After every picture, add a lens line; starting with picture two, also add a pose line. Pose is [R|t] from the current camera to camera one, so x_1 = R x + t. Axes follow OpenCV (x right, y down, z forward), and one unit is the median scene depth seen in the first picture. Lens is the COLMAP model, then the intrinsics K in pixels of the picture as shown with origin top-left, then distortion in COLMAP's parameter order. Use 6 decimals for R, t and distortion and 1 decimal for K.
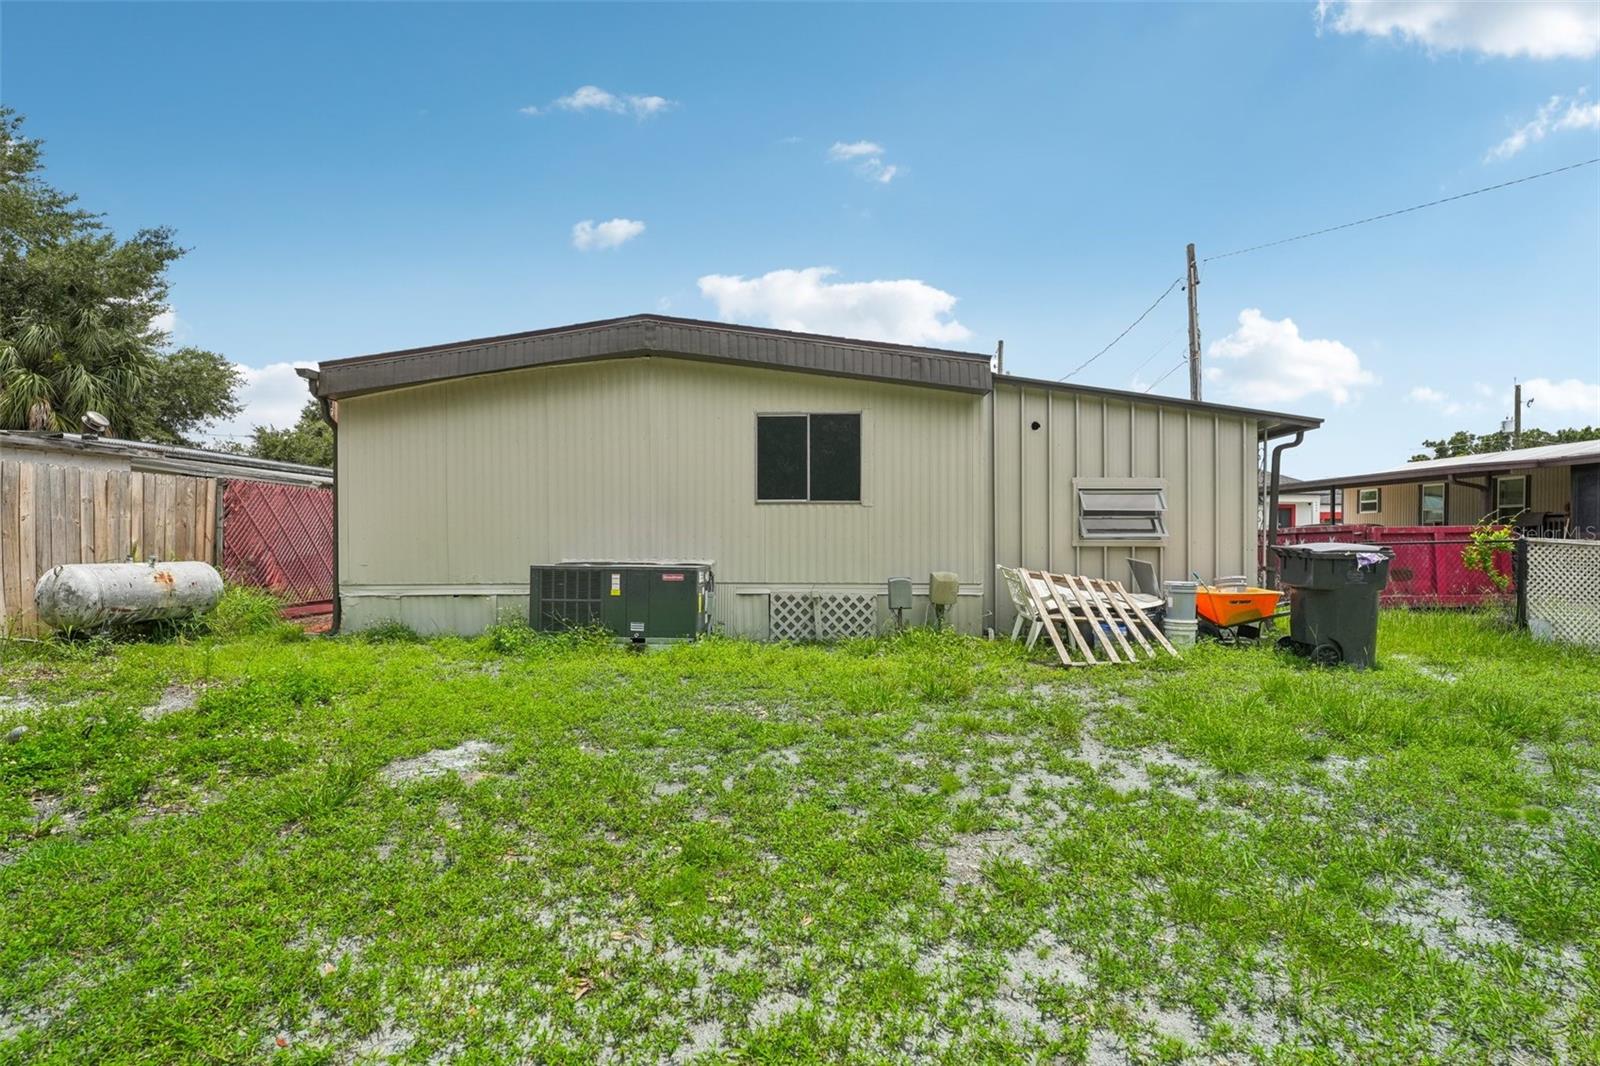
lens RADIAL K [[790.9, 0, 800.0], [0, 790.9, 533.0], [0, 0, 1]] dist [0.023307, -0.024413]
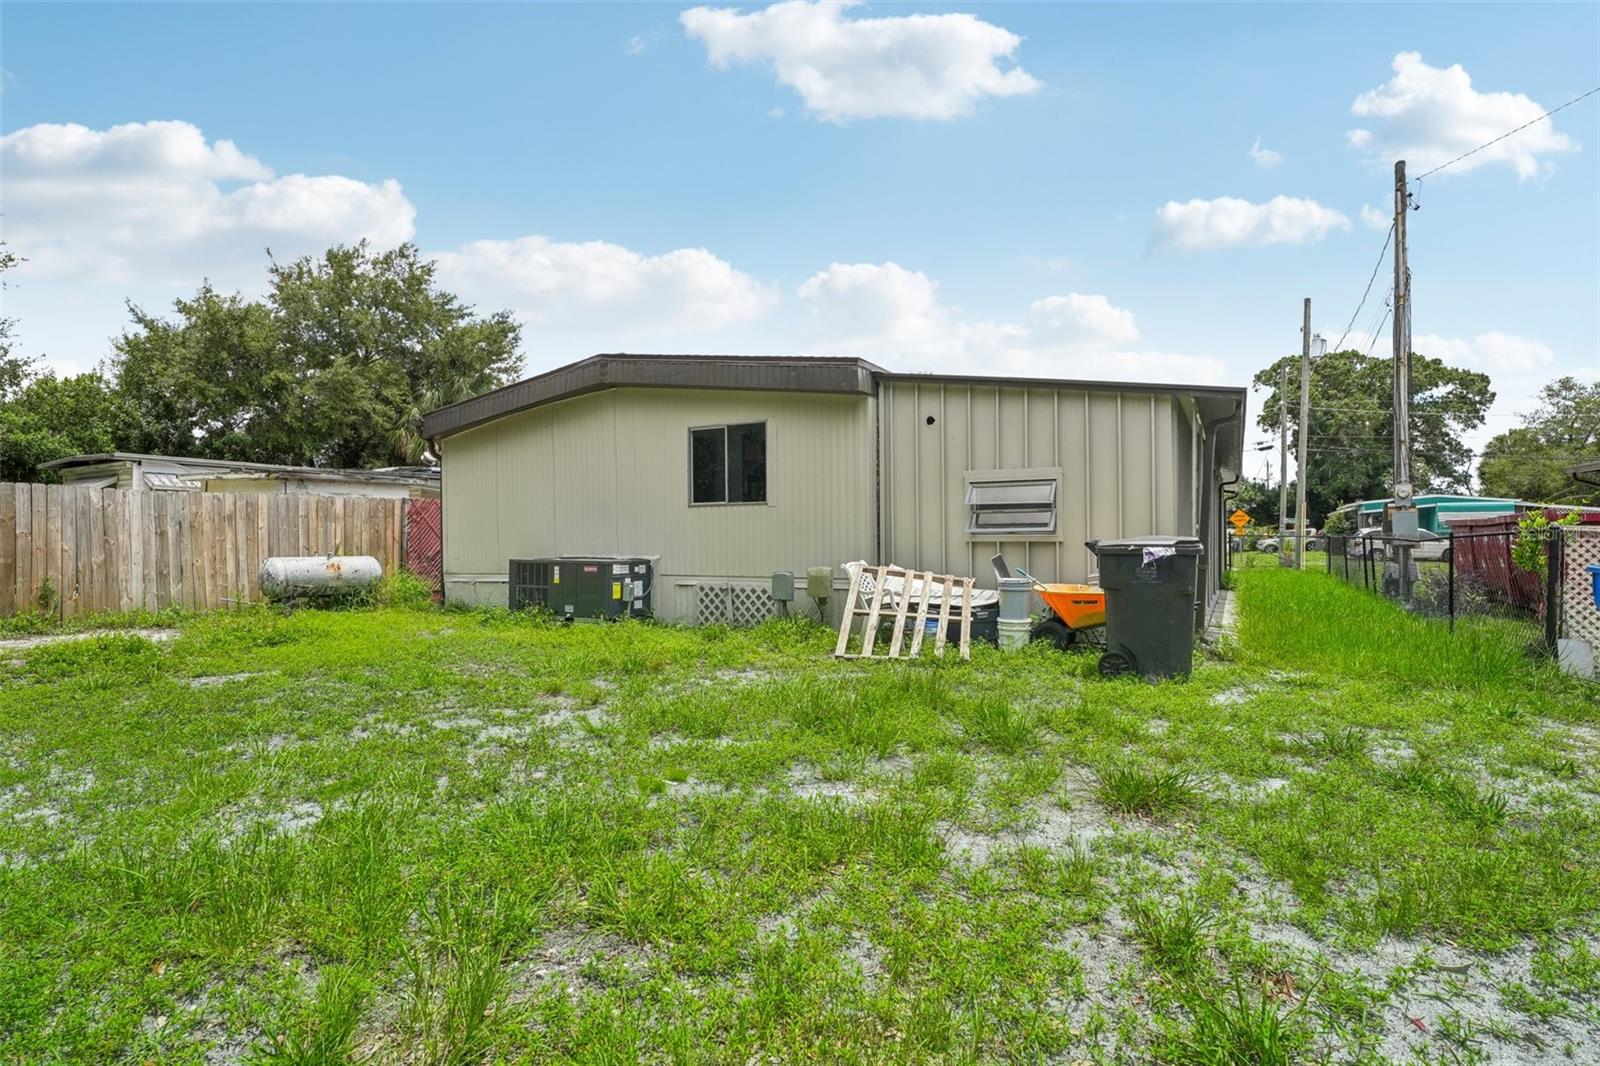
lens RADIAL K [[790.9, 0, 800.0], [0, 790.9, 533.0], [0, 0, 1]] dist [0.023307, -0.024413]
pose [[0.895244, -0.011537, -0.445426, 0.608710], [0.011613, 0.999929, -0.002559, 0.006196], [0.445424, -0.002882, 0.895315, 0.039910]]
